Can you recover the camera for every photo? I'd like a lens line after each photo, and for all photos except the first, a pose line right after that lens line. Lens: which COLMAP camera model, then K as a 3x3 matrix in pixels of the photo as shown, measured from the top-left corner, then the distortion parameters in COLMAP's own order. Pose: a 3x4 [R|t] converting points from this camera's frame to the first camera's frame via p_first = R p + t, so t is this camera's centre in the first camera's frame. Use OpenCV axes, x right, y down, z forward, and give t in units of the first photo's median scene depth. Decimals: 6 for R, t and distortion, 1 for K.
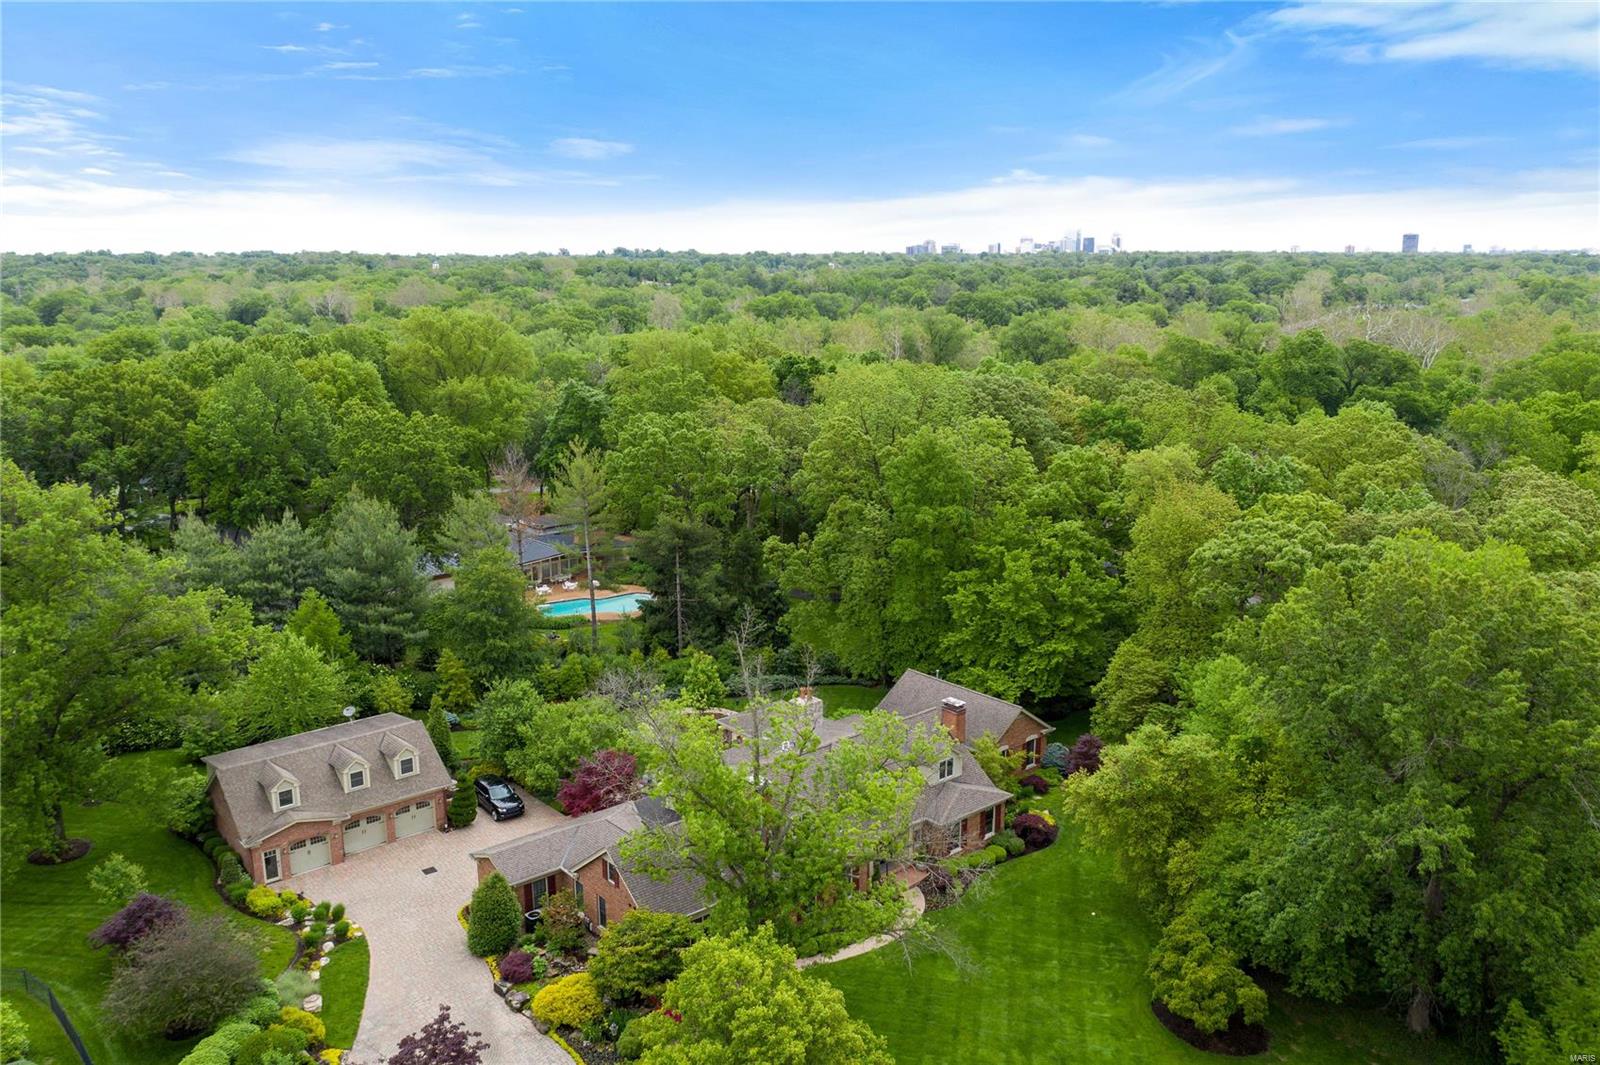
lens RADIAL K [[1266.9, 0, 800.2], [0, 1266.9, 533.2], [0, 0, 1]] dist [-0.016597, 0.010216]
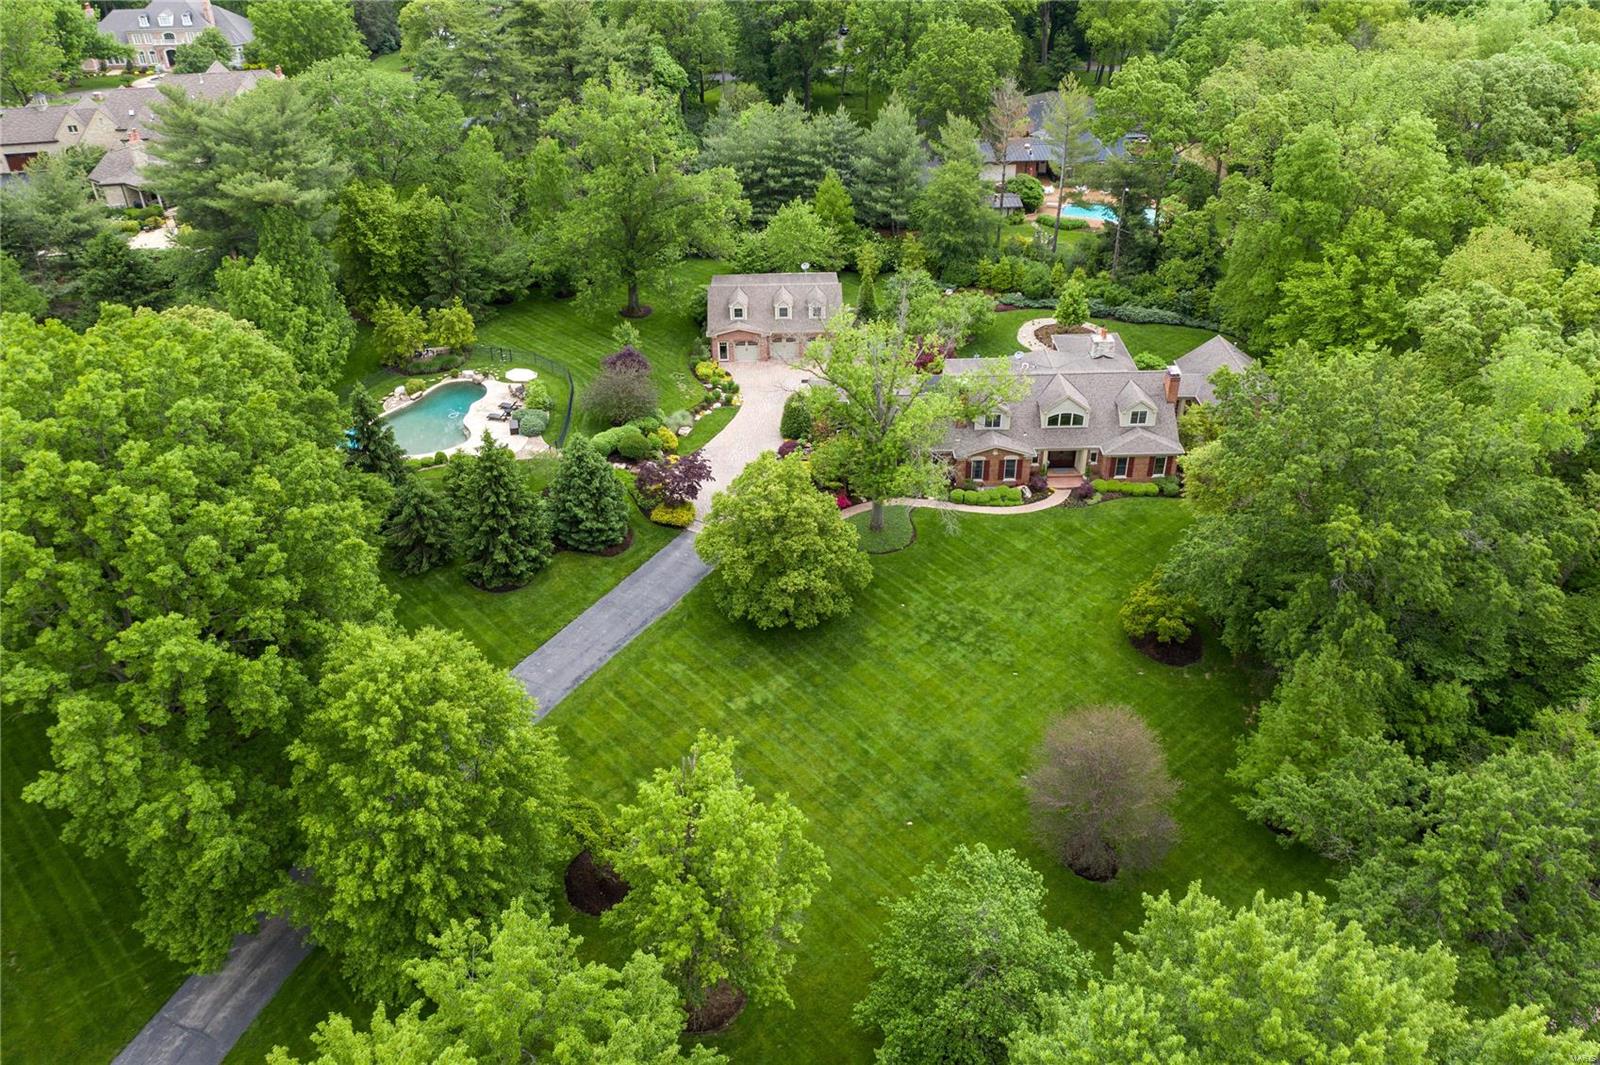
lens RADIAL K [[1266.9, 0, 803.5], [0, 1266.9, 531.3], [0, 0, 1]] dist [-0.016597, 0.010216]
pose [[0.780631, 0.339425, -0.524792, 0.588093], [-0.127910, 0.908669, 0.397442, -0.185946], [0.611764, -0.243130, 0.752751, -0.223770]]
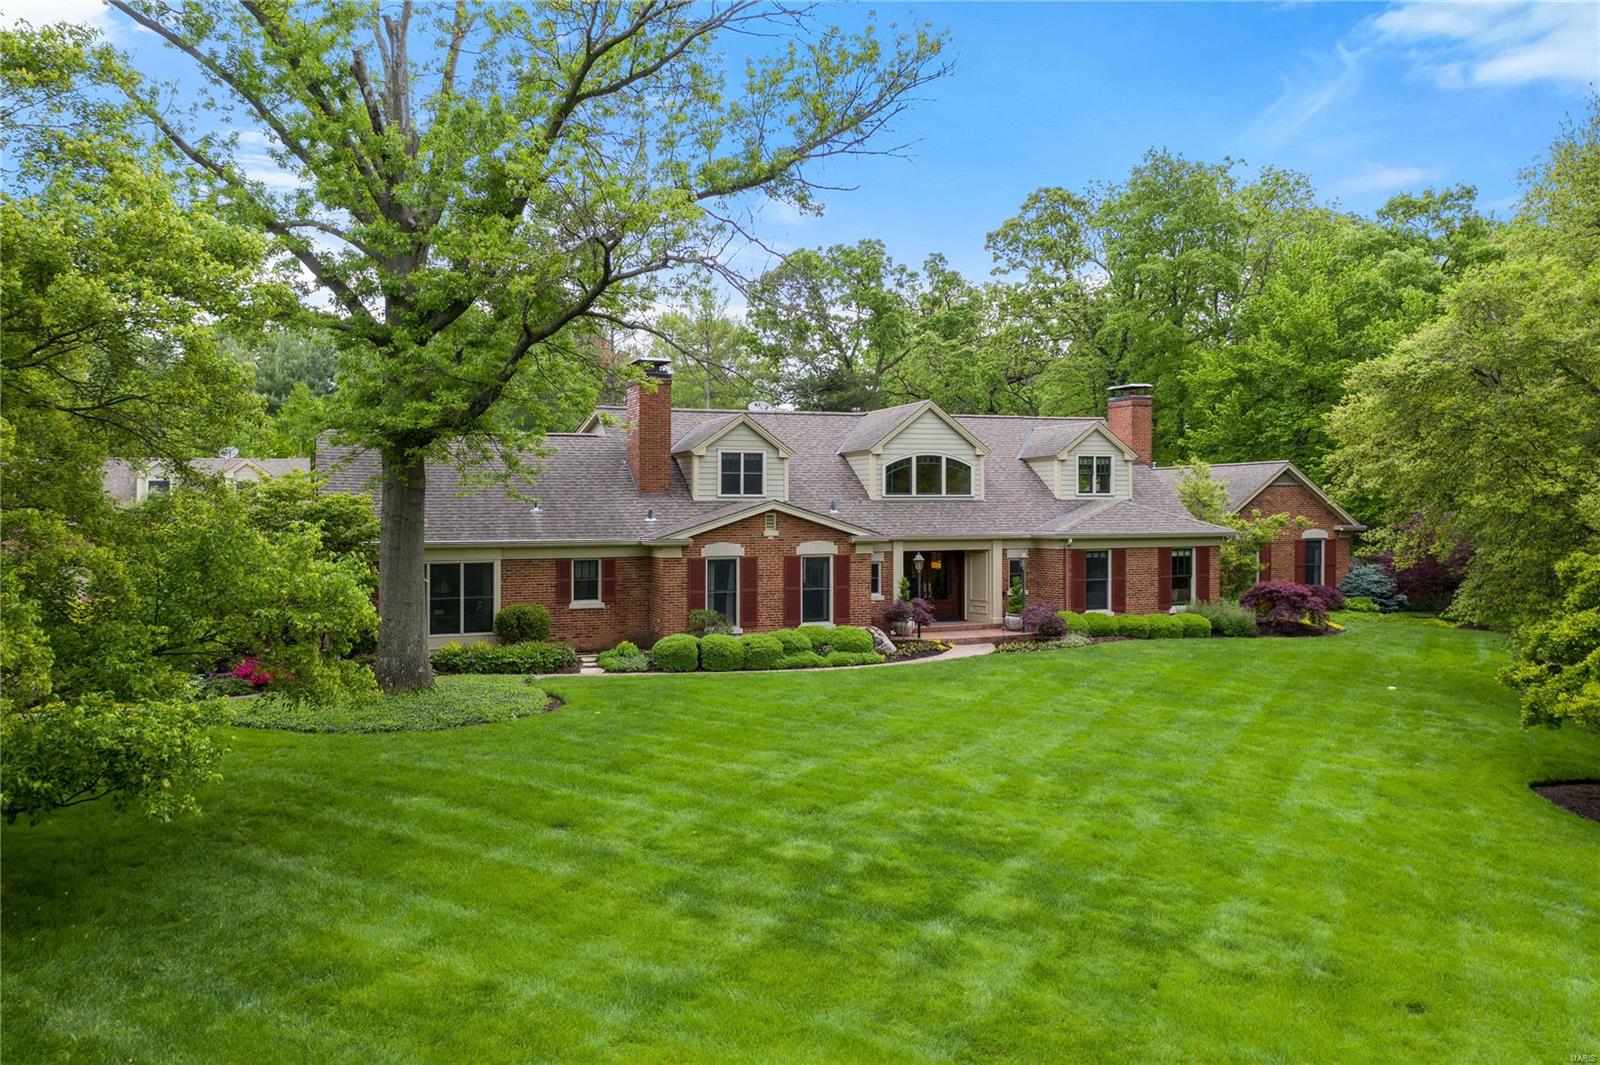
lens RADIAL K [[1266.9, 0, 797.6], [0, 1266.9, 528.6], [0, 0, 1]] dist [-0.016597, 0.010216]
pose [[0.951126, 0.003200, -0.308786, 0.164751], [-0.066435, 0.978652, -0.194492, 0.325844], [0.301571, 0.205501, 0.931034, 0.511929]]
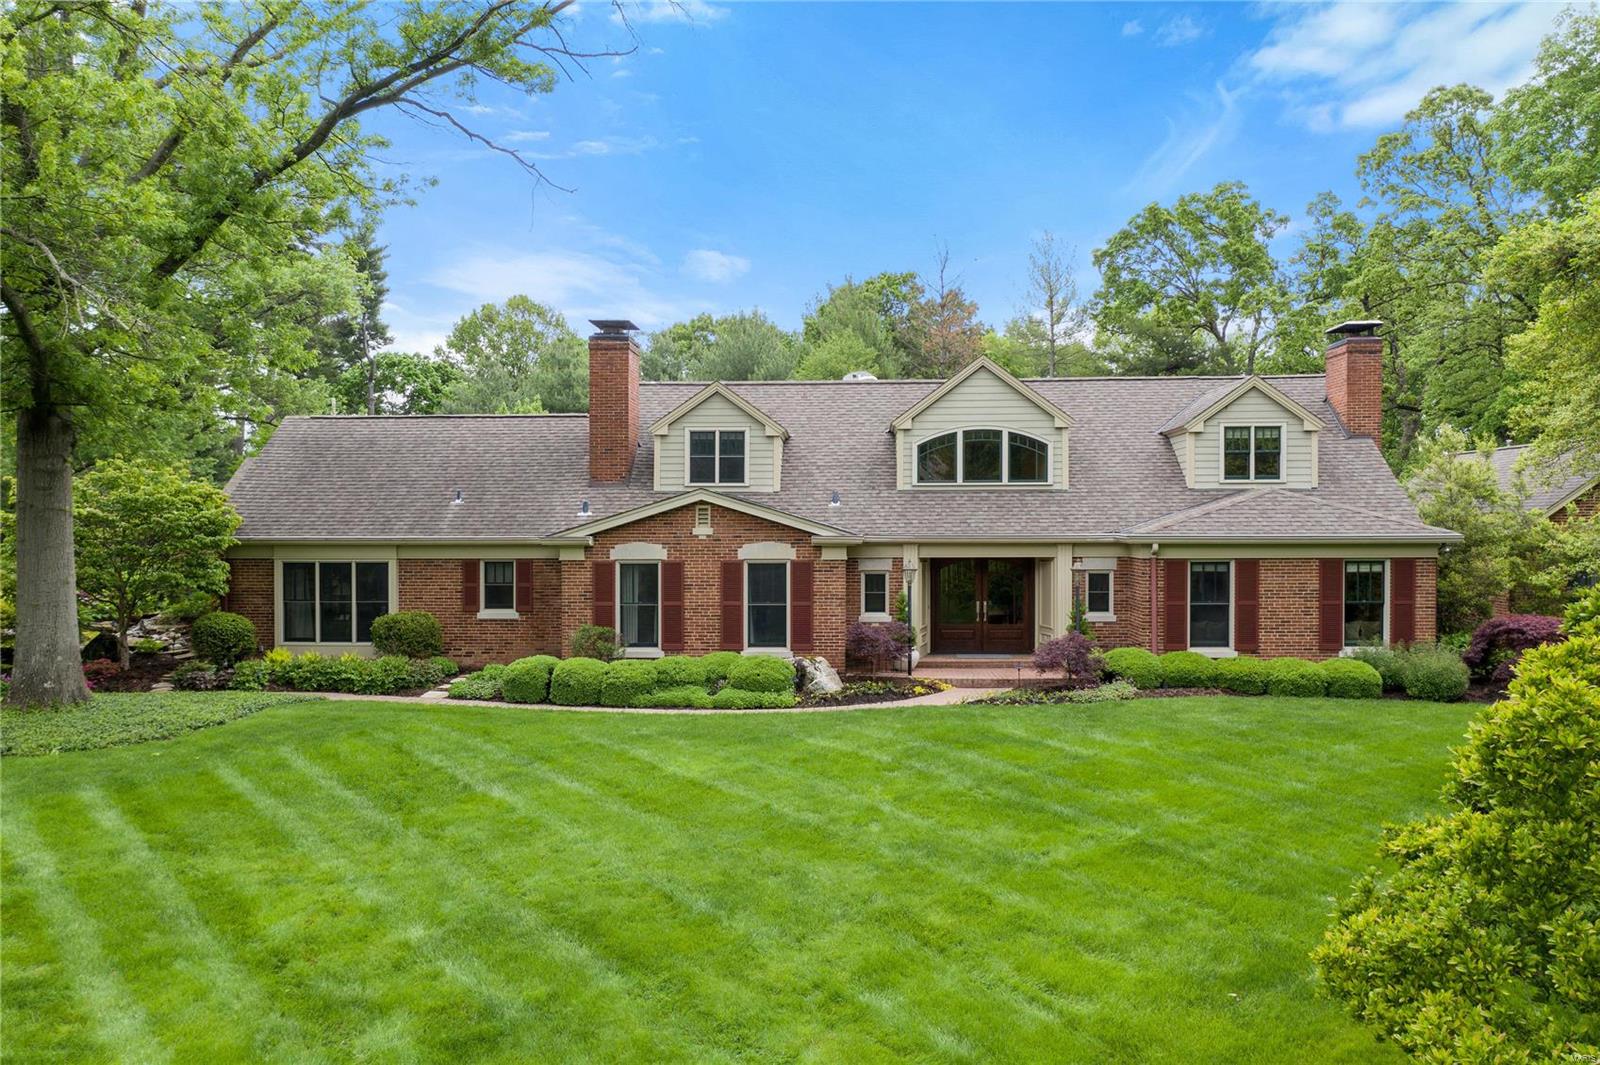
lens RADIAL K [[1266.9, 0, 800.2], [0, 1266.9, 536.4], [0, 0, 1]] dist [-0.016597, 0.010216]
pose [[0.728919, 0.010741, -0.684515, 0.274598], [-0.150839, 0.977825, -0.145280, 0.289683], [0.667775, 0.209149, 0.714376, 0.691979]]
